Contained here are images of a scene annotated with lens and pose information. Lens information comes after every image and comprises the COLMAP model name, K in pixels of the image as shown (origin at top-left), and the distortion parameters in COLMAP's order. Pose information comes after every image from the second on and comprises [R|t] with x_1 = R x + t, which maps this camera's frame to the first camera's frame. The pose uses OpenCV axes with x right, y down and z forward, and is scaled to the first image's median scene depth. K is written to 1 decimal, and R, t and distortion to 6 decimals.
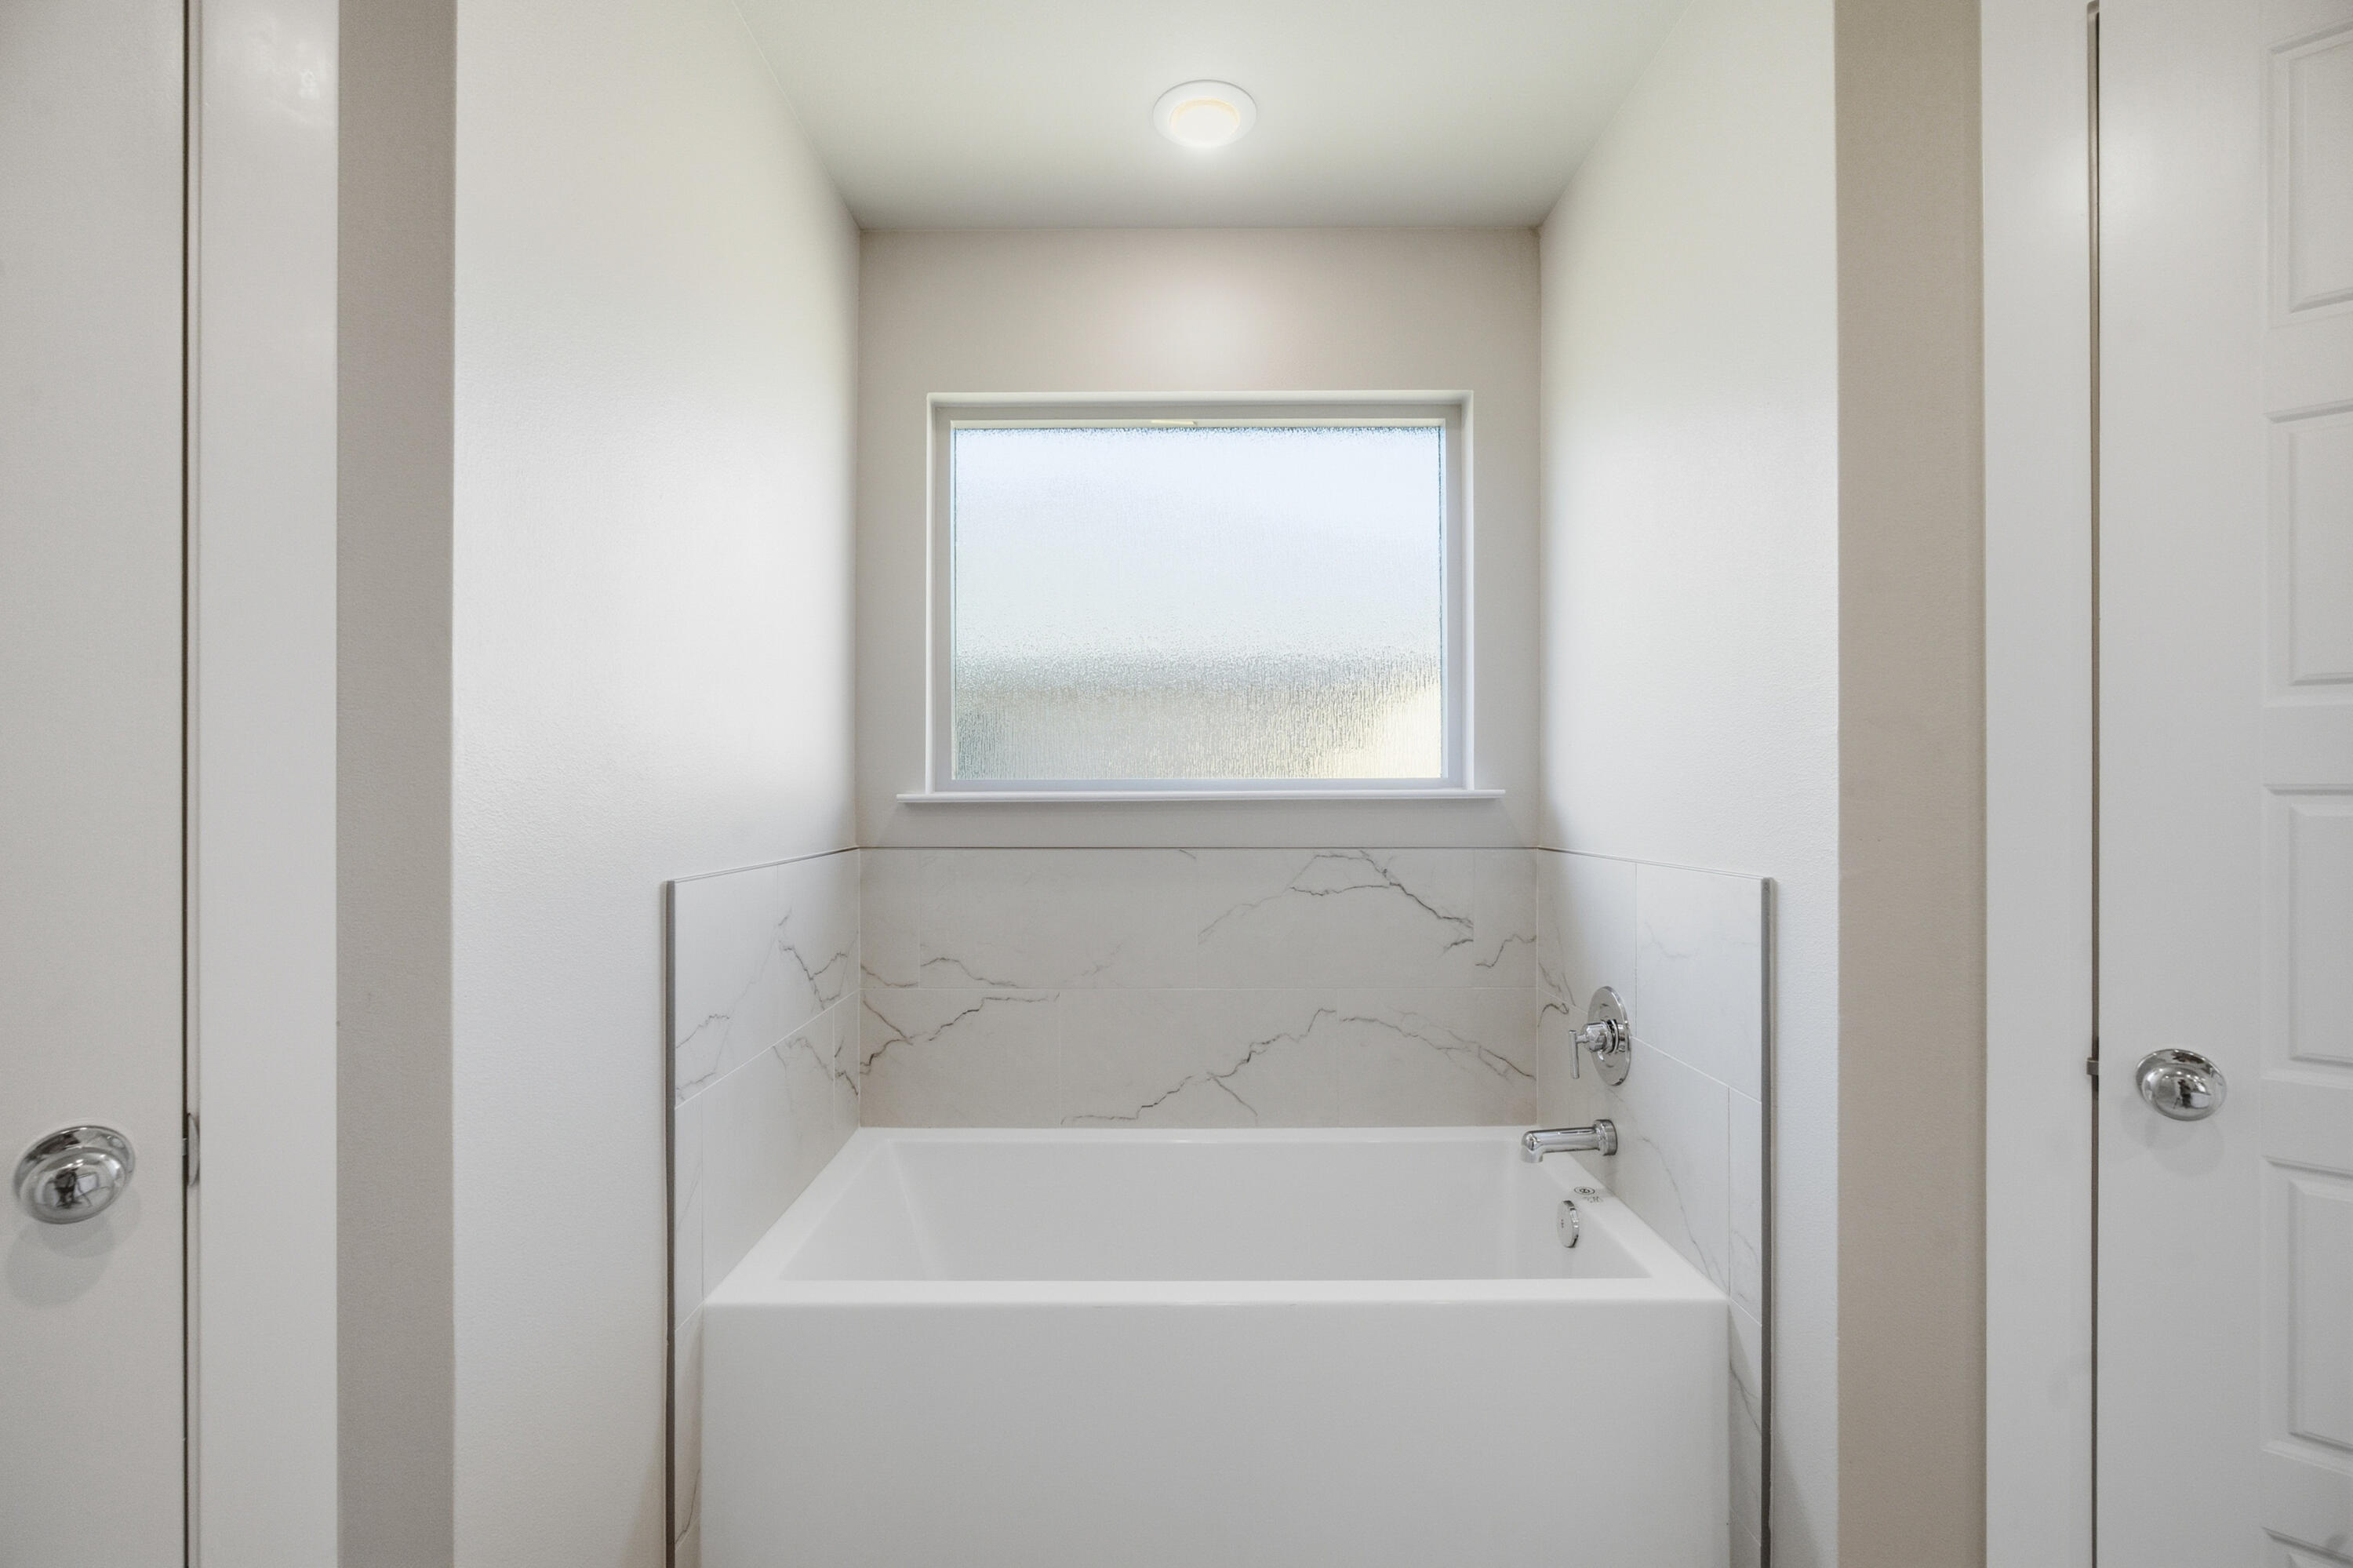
lens RADIAL K [[1065.3, 0, 1176.3], [0, 1065.3, 795.9], [0, 0, 1]] dist [-0.002687, 0.000057]
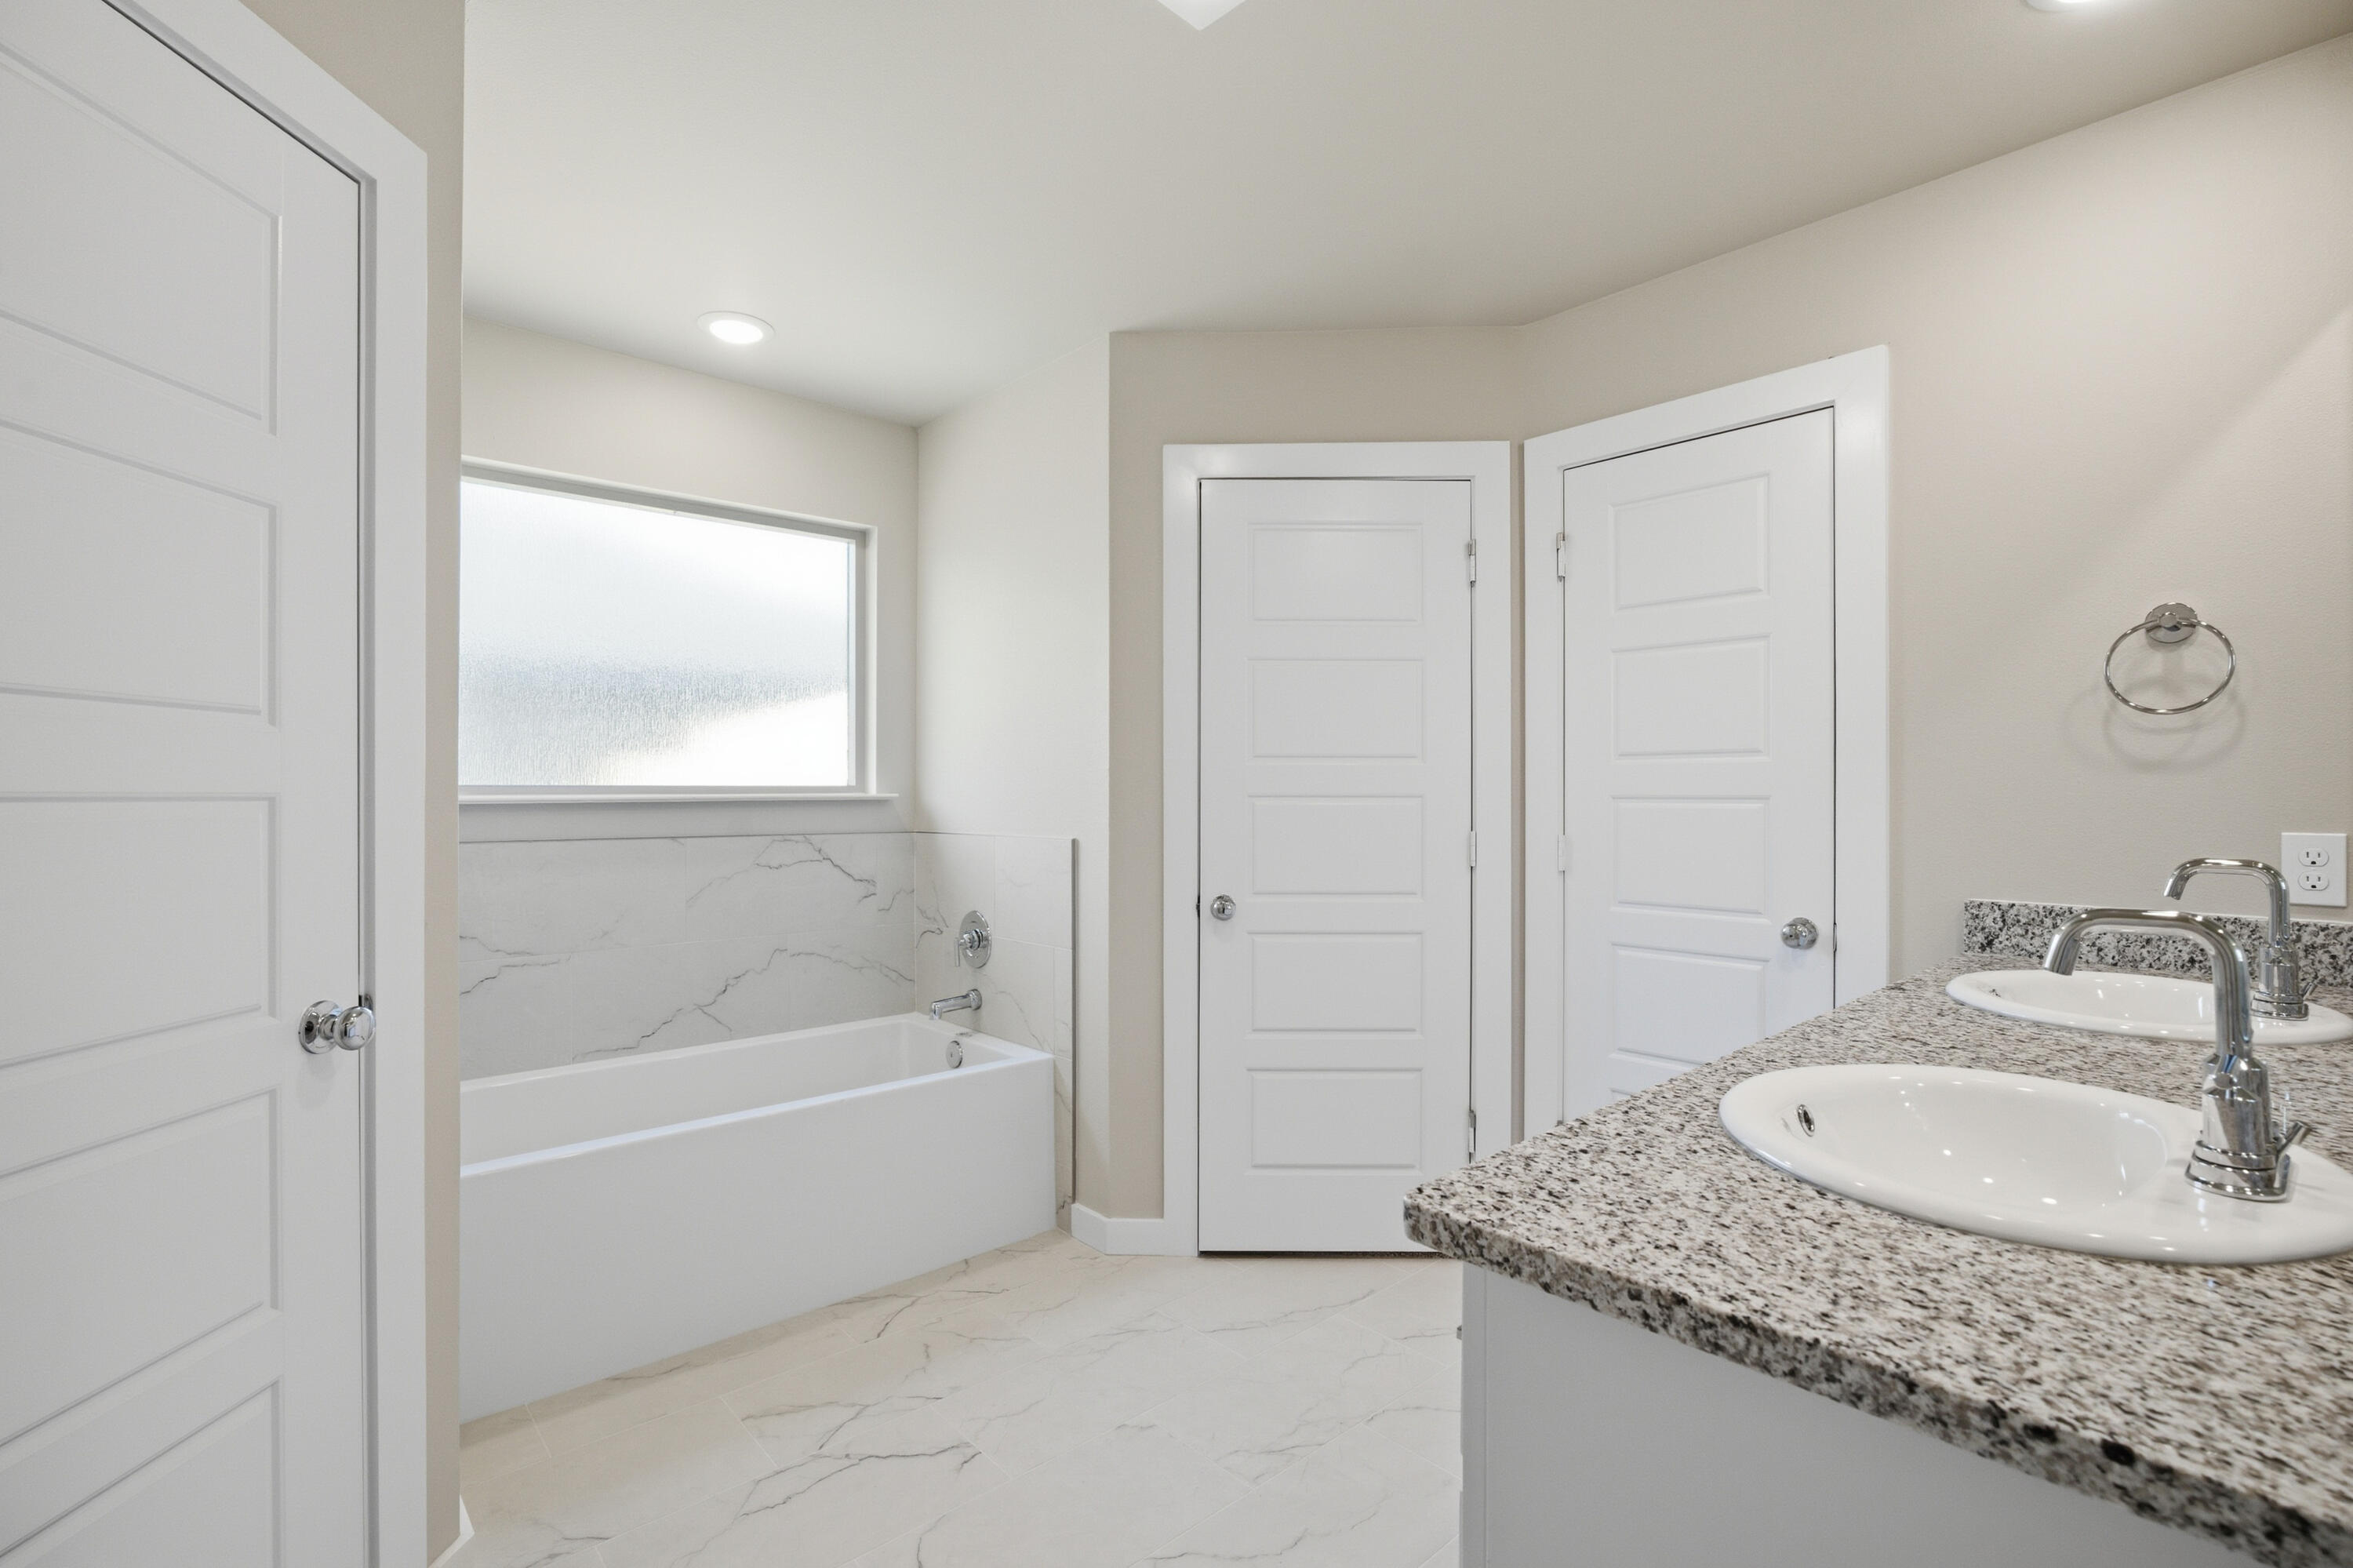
lens RADIAL K [[1083.3, 0, 1176.5], [0, 1083.3, 784.0], [0, 0, 1]] dist [0.000685, 0.000487]
pose [[0.747152, 0.005750, 0.664628, -0.425598], [0.001368, 0.999947, -0.010189, -0.002973], [-0.664651, 0.008522, 0.747105, -0.424960]]
